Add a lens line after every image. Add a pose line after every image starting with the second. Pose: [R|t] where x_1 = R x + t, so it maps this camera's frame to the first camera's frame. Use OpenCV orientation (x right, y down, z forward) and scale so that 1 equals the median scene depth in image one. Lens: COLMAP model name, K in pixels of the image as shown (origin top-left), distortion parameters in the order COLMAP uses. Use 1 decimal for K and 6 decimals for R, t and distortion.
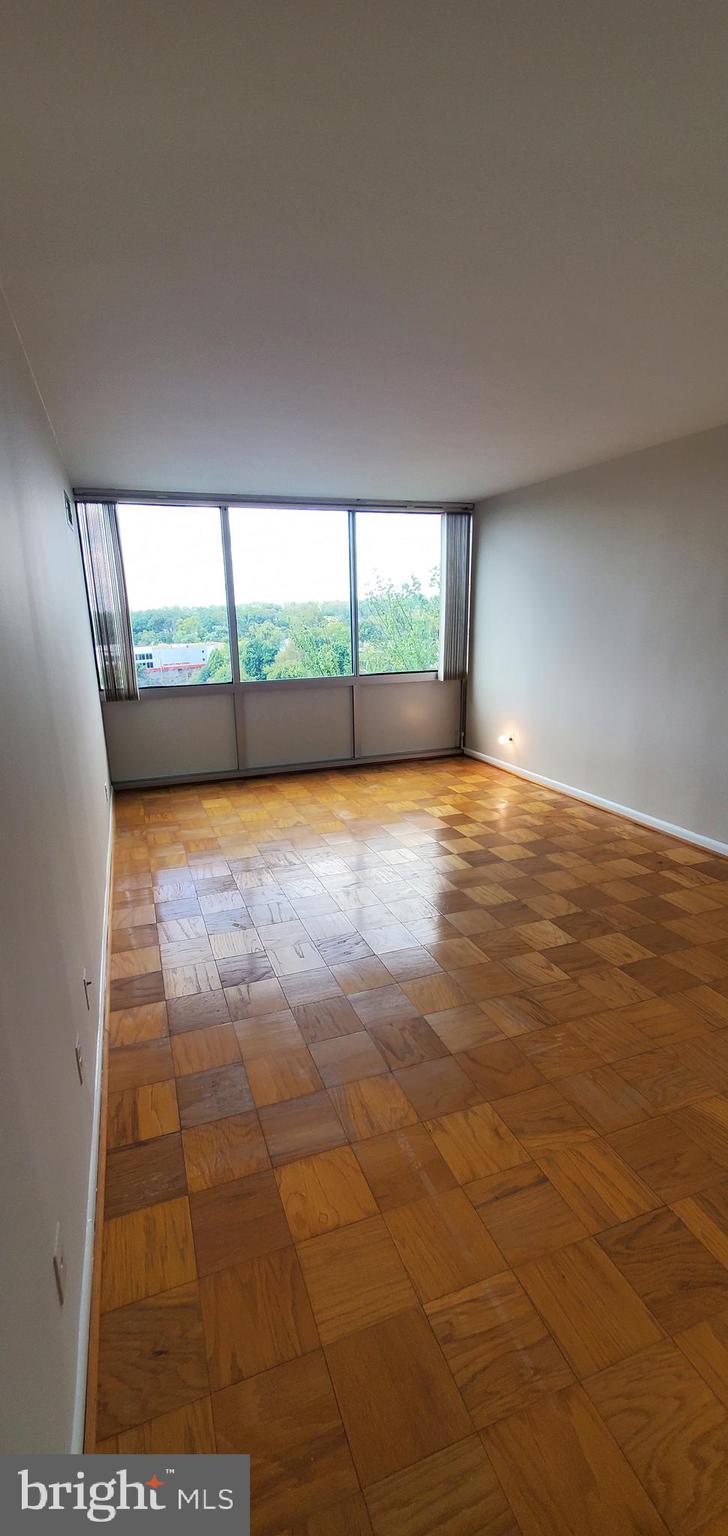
lens RADIAL K [[611.9, 0, 357.0], [0, 611.9, 772.4], [0, 0, 1]] dist [0.003996, 0.000403]
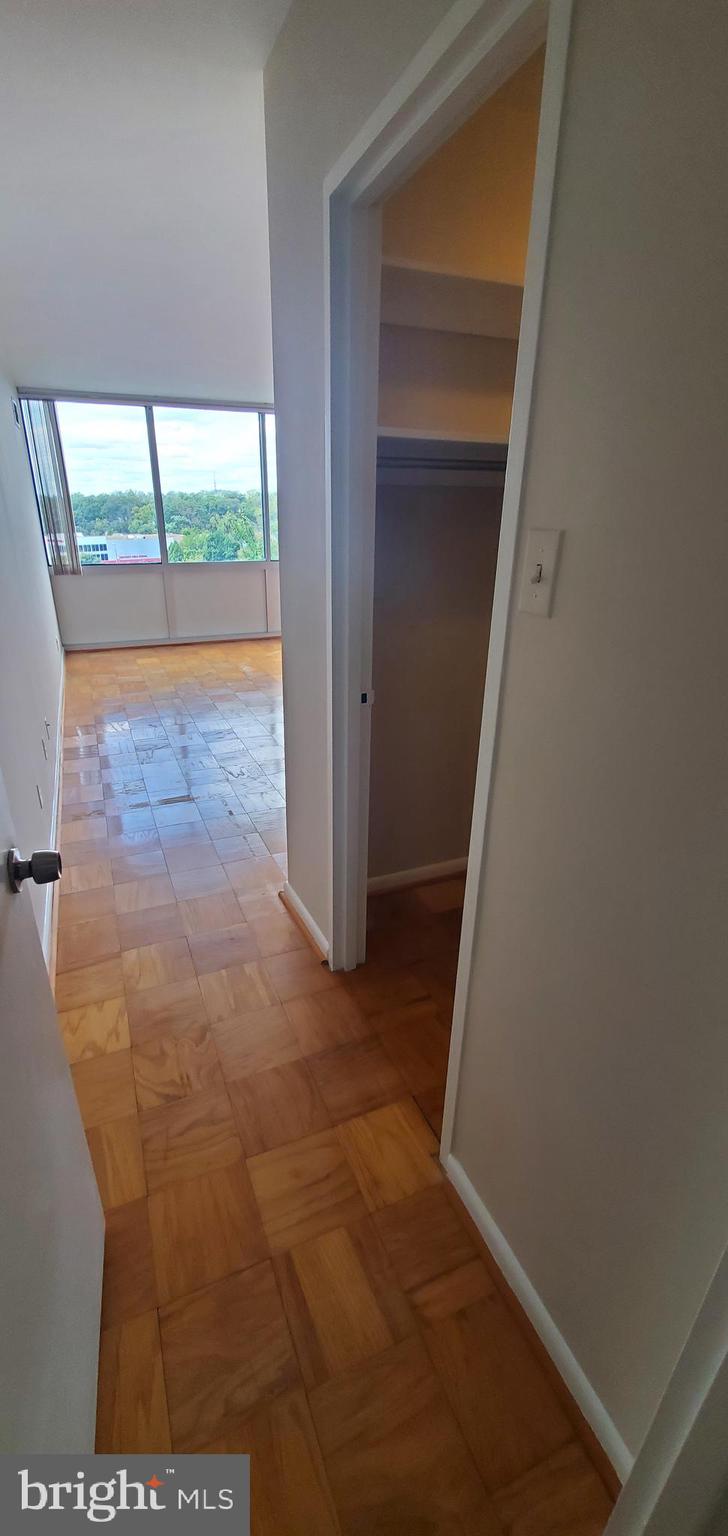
lens RADIAL K [[611.9, 0, 352.4], [0, 611.9, 765.0], [0, 0, 1]] dist [0.003996, 0.000403]
pose [[0.998479, 0.015744, 0.052837, 0.130449], [-0.023126, 0.989575, 0.142149, 0.077817], [-0.050049, -0.143155, 0.988434, -0.302394]]
